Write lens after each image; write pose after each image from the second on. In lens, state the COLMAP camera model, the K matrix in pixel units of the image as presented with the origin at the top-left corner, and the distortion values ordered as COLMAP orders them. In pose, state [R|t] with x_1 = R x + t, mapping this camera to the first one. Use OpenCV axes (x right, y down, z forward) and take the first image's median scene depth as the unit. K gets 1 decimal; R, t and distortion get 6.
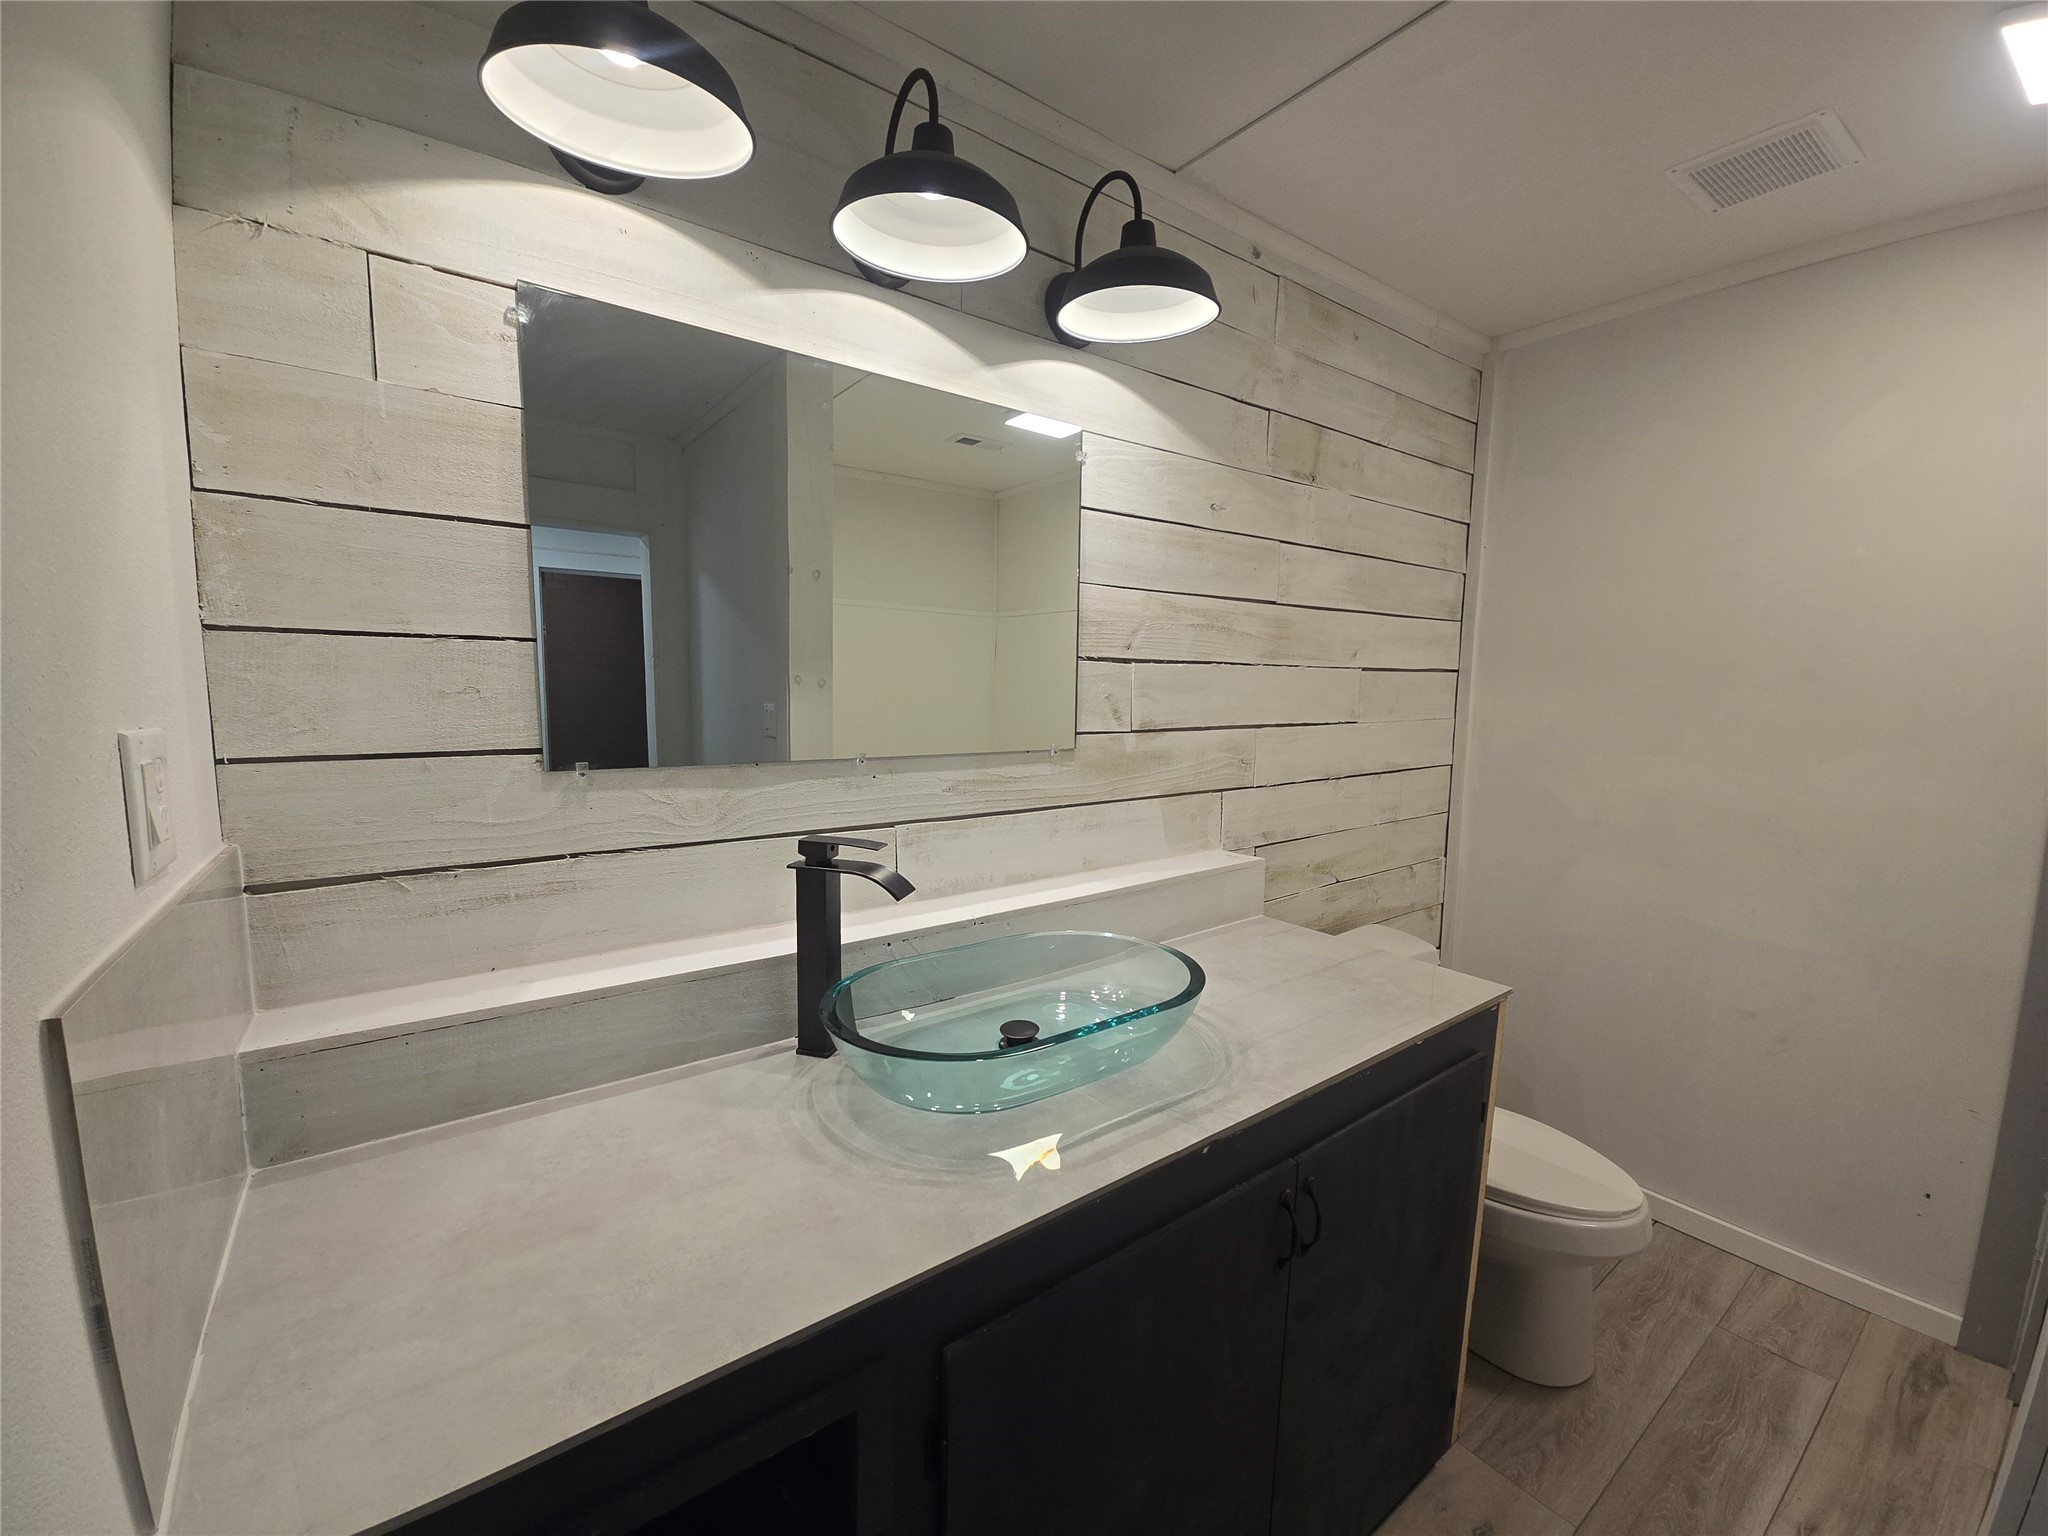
lens RADIAL K [[833.3, 0, 1036.6], [0, 833.3, 779.9], [0, 0, 1]] dist [0.004567, -0.004306]
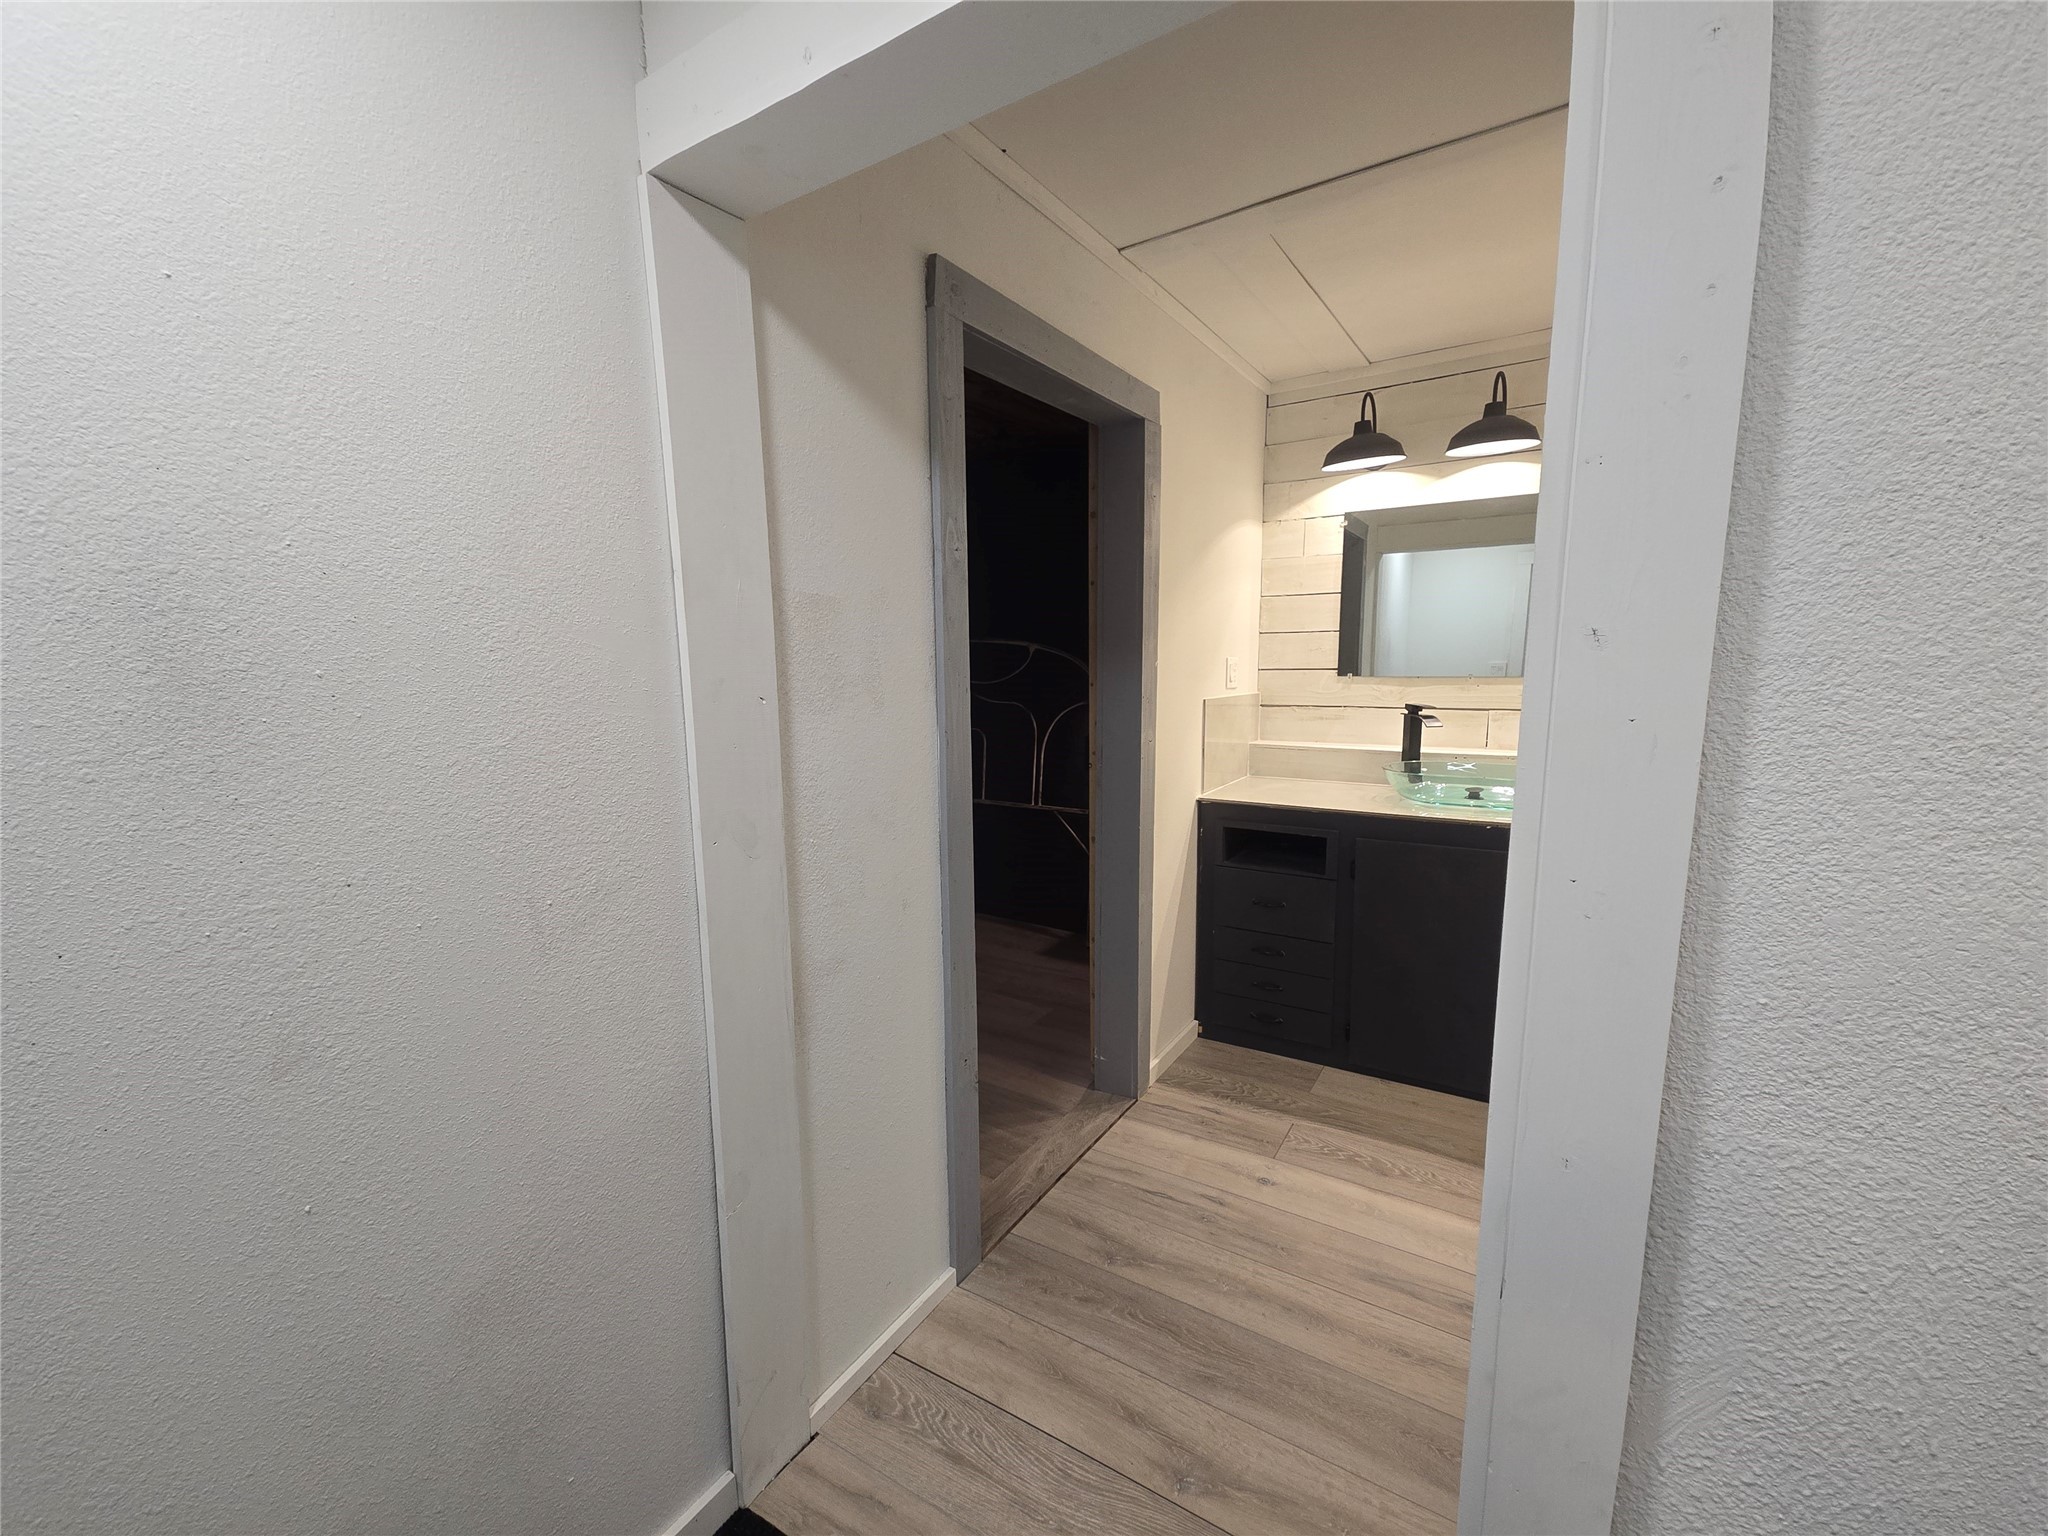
lens RADIAL K [[833.3, 0, 1034.0], [0, 833.3, 770.0], [0, 0, 1]] dist [0.004567, -0.004306]
pose [[0.323344, 0.129577, -0.937368, 1.863718], [-0.082305, 0.990677, 0.108555, 0.085256], [0.942695, 0.042049, 0.330994, -0.966672]]
